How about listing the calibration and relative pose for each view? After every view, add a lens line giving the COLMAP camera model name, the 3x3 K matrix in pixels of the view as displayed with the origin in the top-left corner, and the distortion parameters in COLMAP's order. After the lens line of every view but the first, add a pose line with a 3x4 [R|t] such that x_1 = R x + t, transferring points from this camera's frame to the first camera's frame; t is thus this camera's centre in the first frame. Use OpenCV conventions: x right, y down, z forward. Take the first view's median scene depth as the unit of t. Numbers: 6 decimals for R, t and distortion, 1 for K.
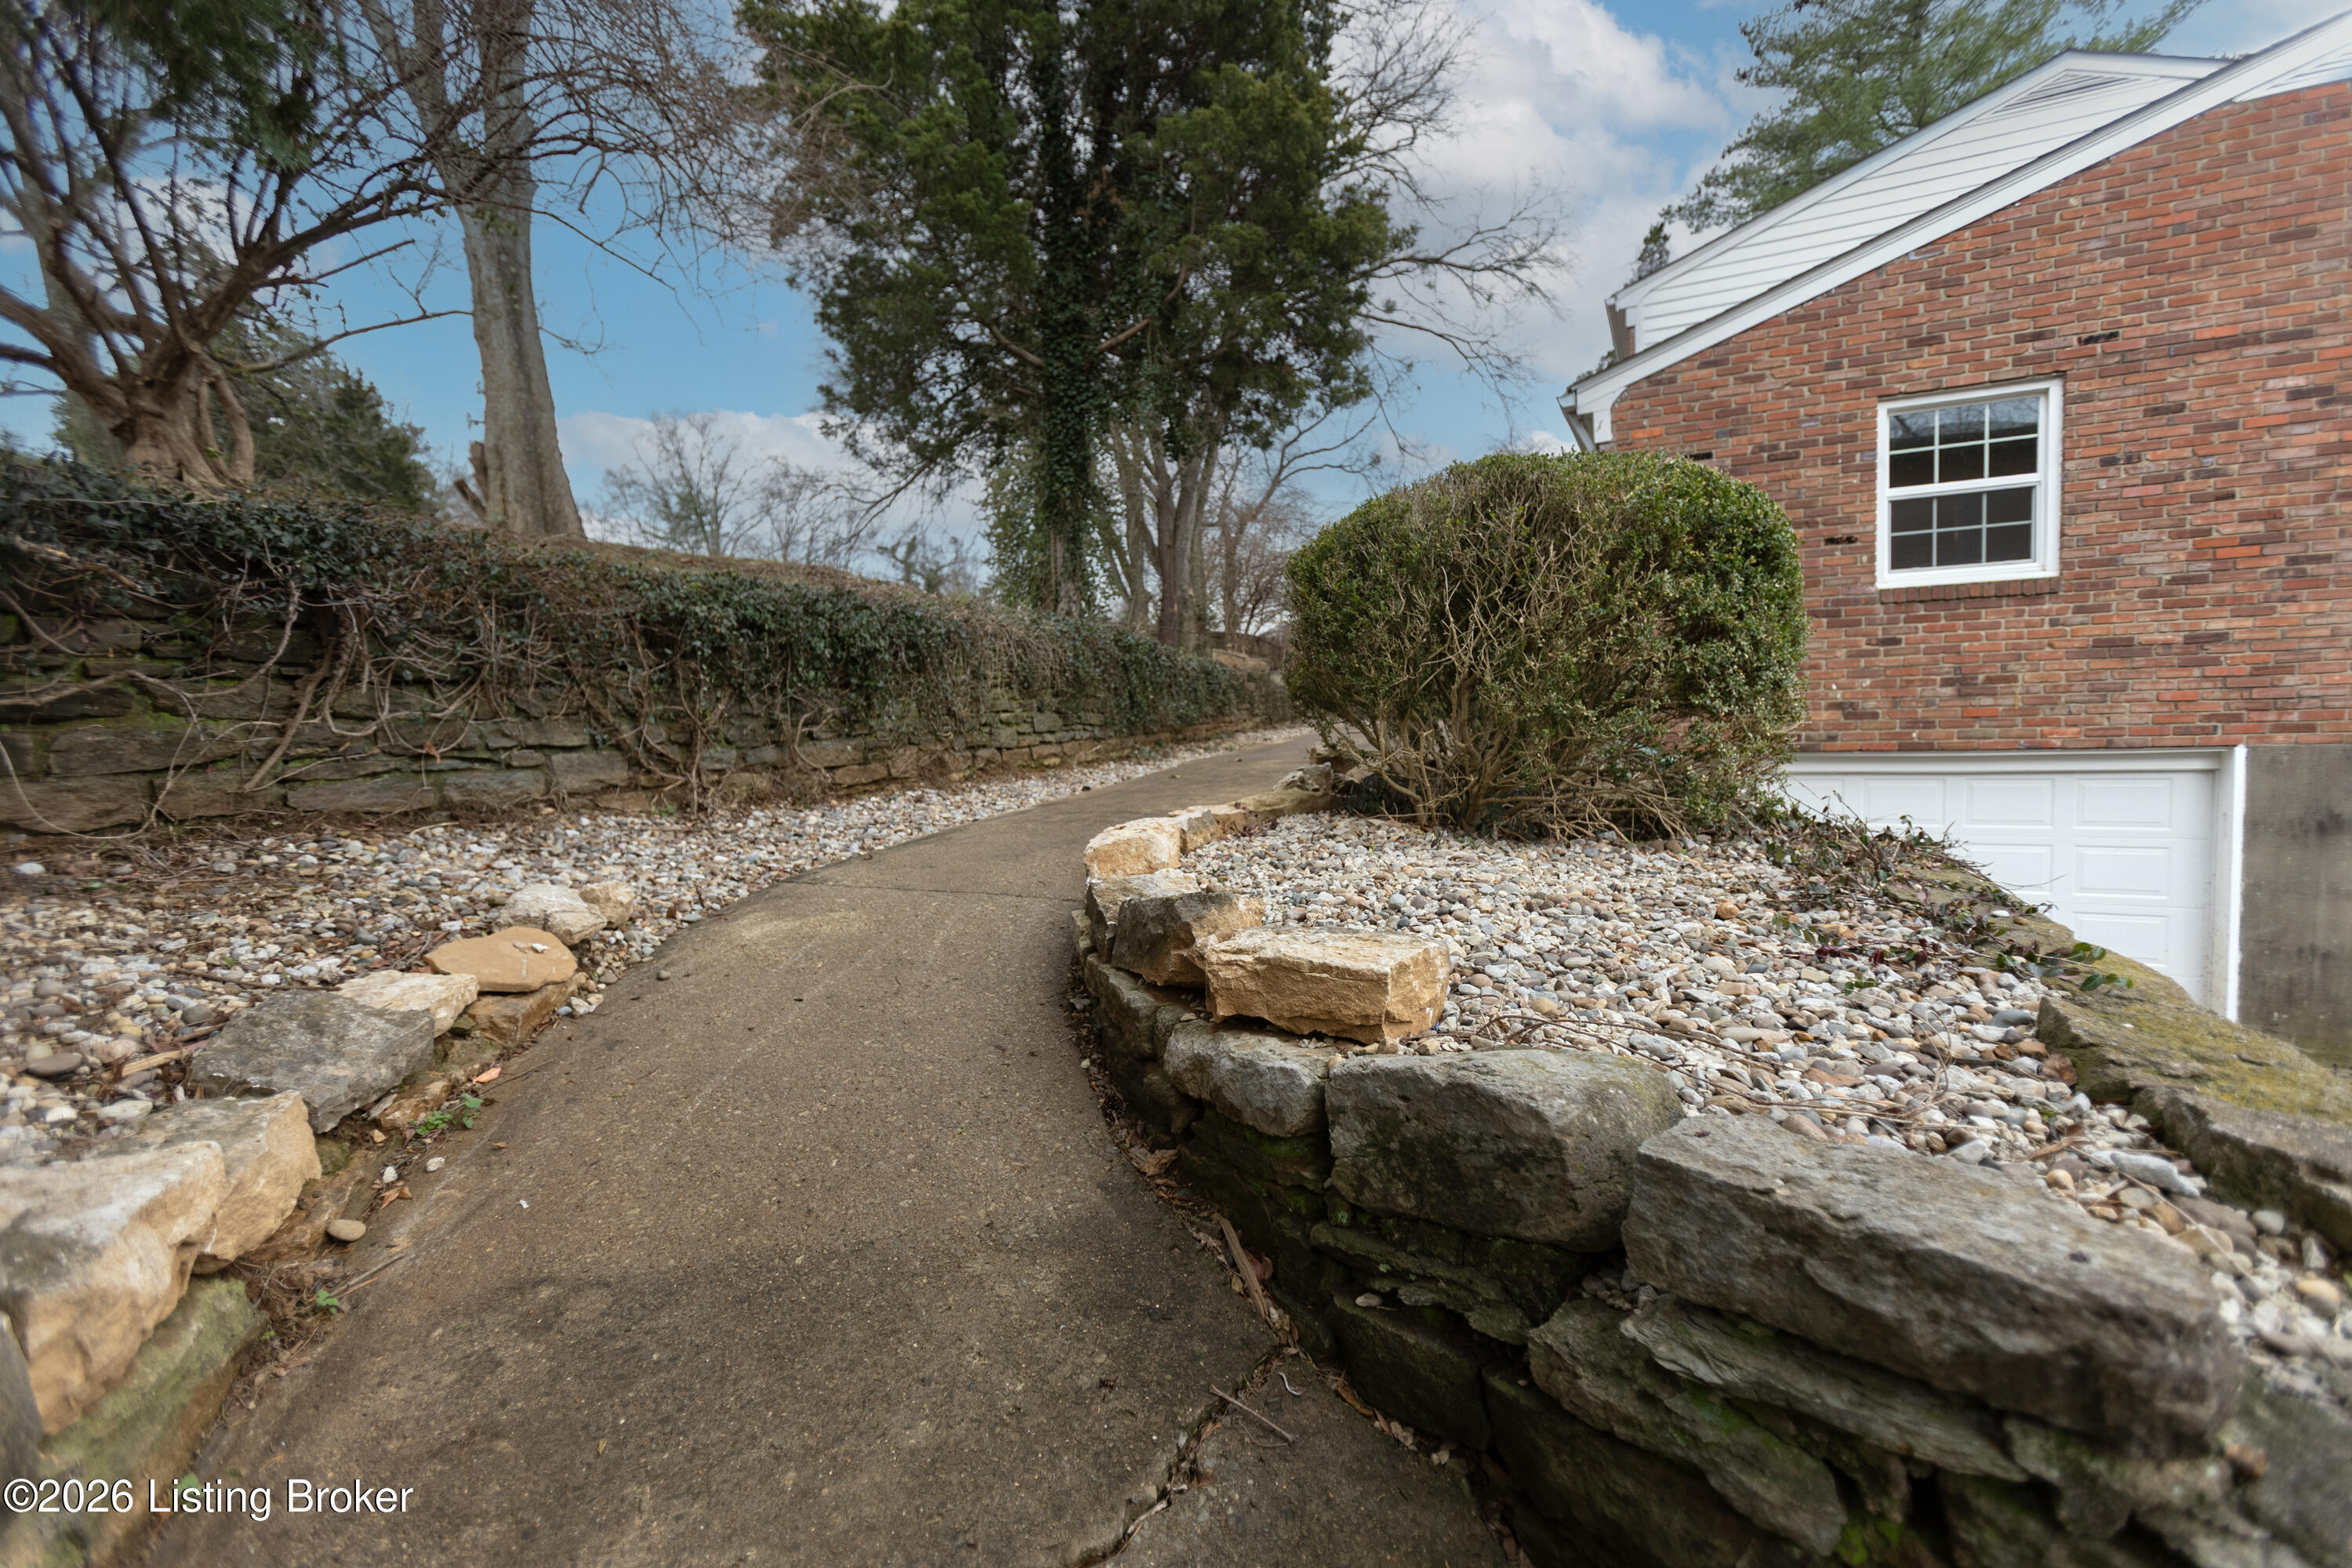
lens RADIAL K [[1053.3, 0, 1171.2], [0, 1053.3, 776.8], [0, 0, 1]] dist [-0.003056, 0.002350]
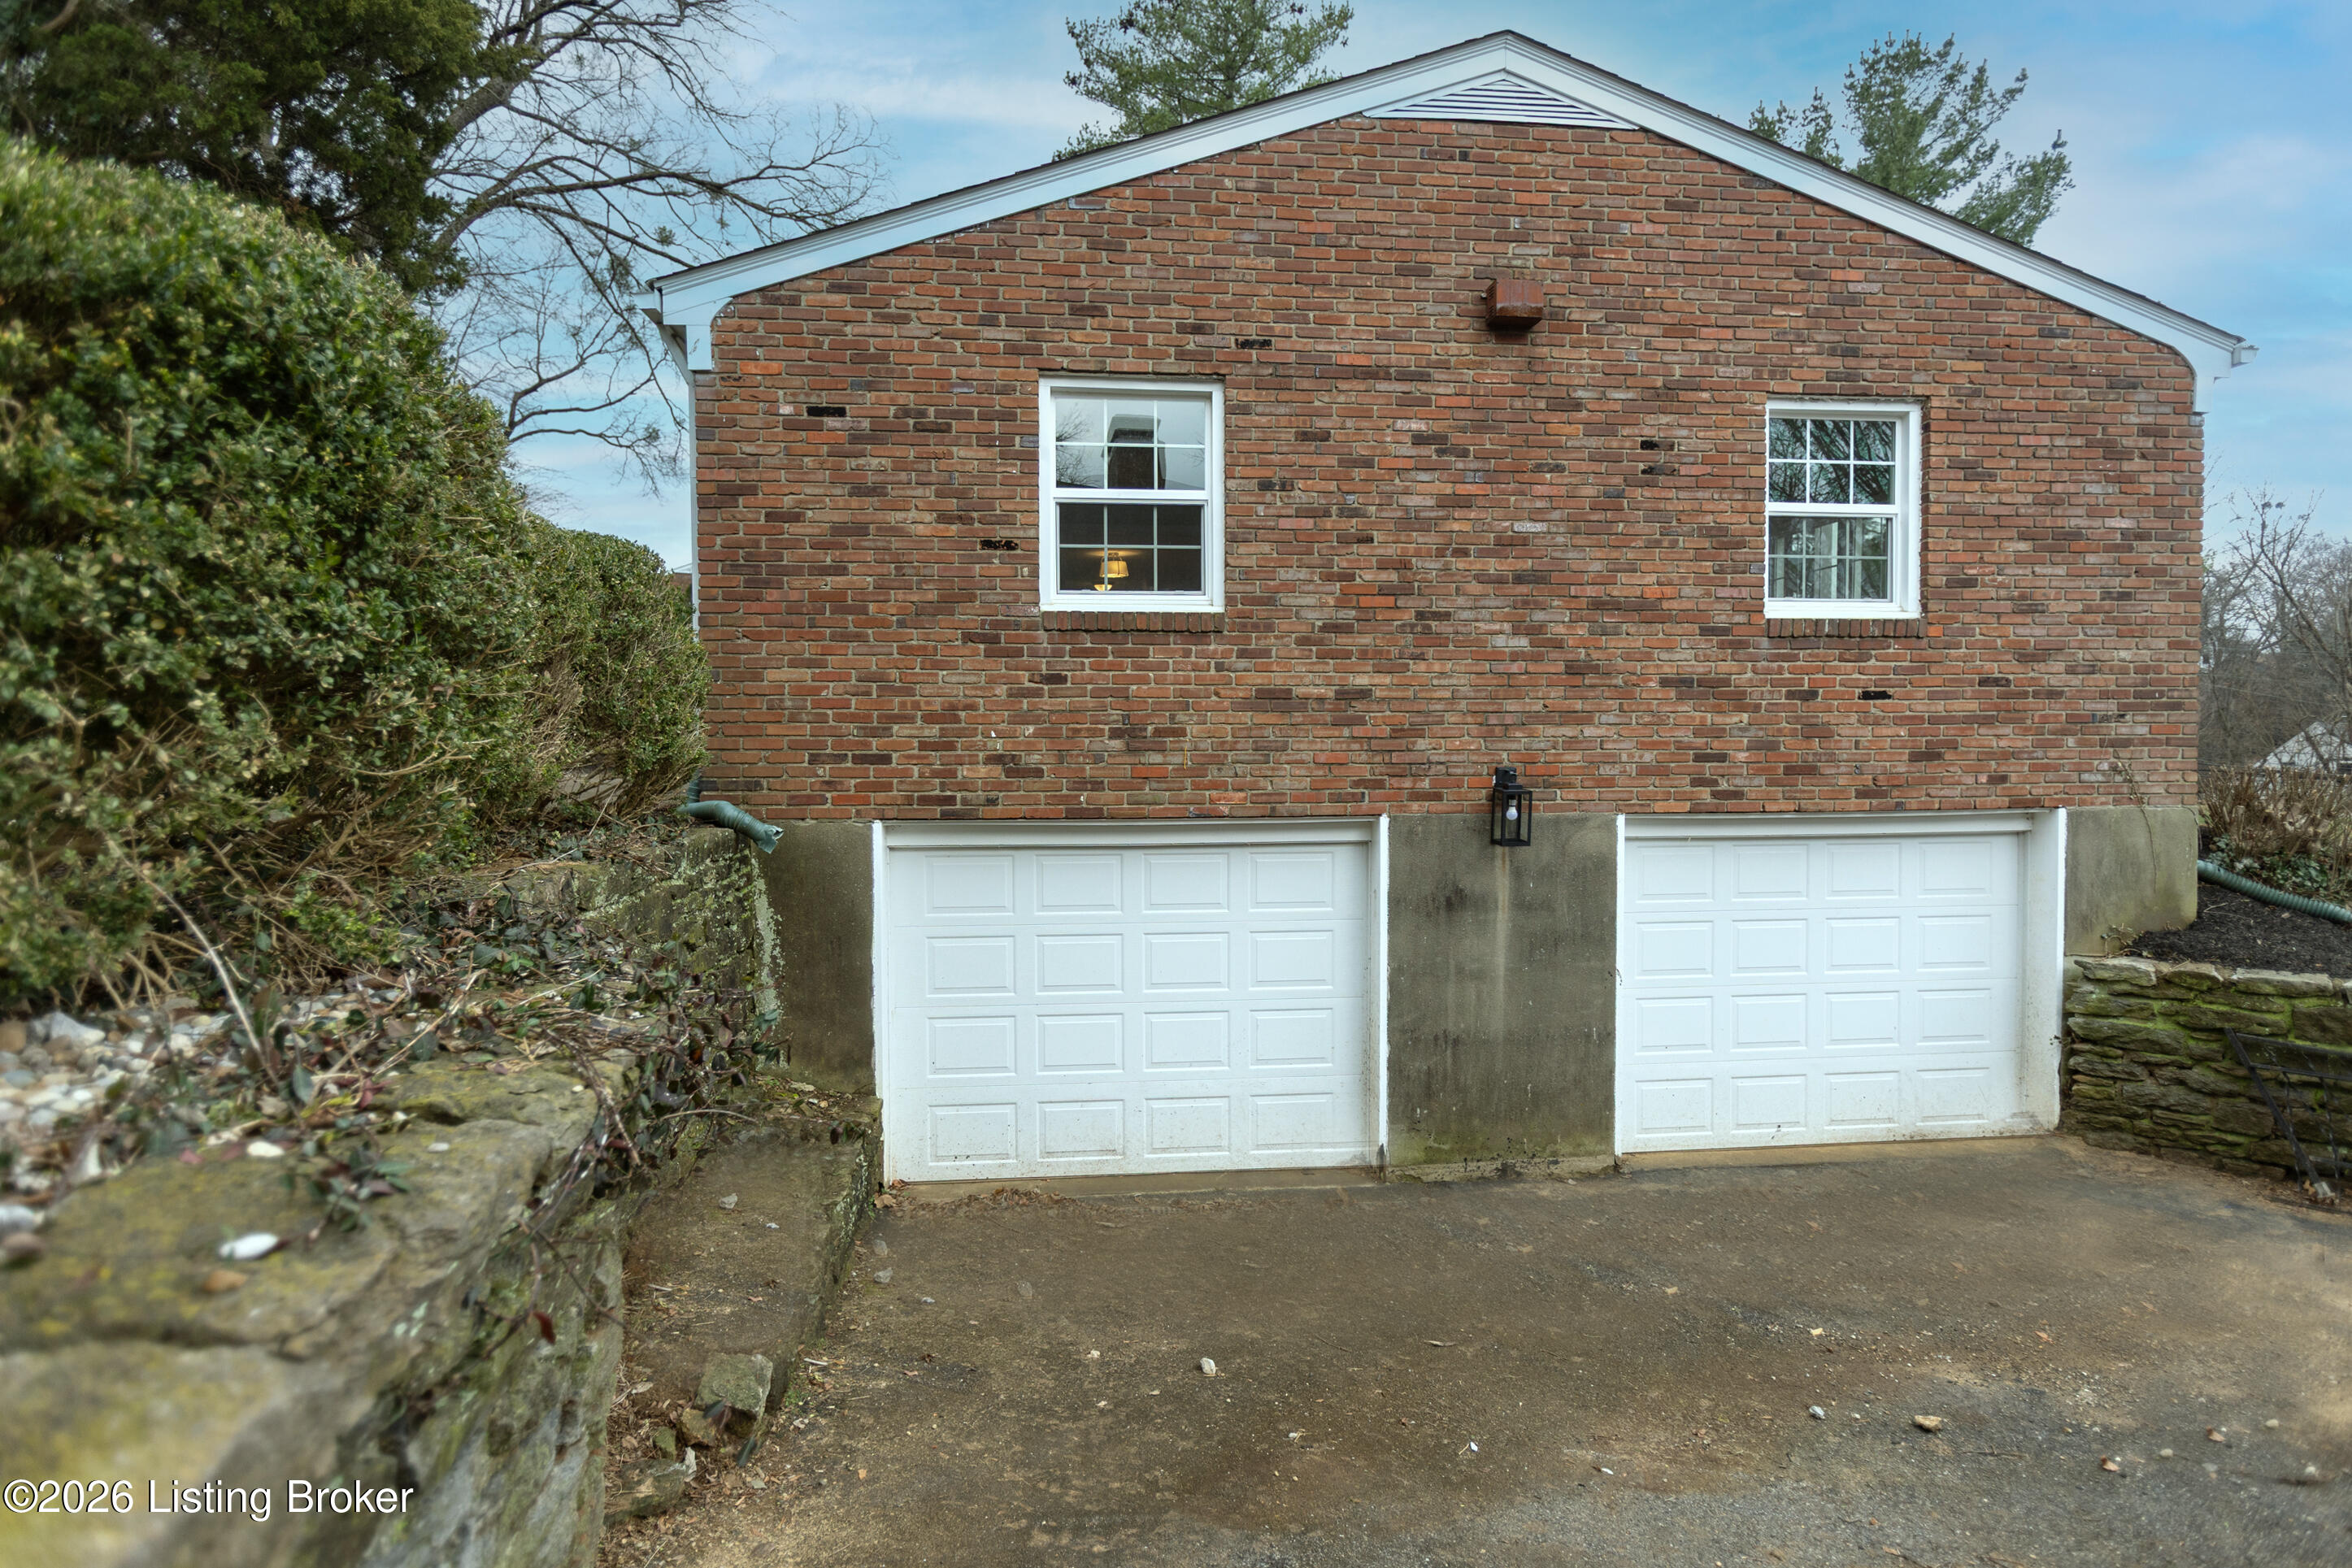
lens RADIAL K [[1324.5, 0, 1181.8], [0, 1324.5, 780.3], [0, 0, 1]] dist [-0.014681, 0.000469]
pose [[0.845366, 0.021698, 0.533747, 0.252409], [0.007299, 0.998612, -0.052158, -0.001035], [-0.534138, 0.047988, 0.844034, 0.127125]]
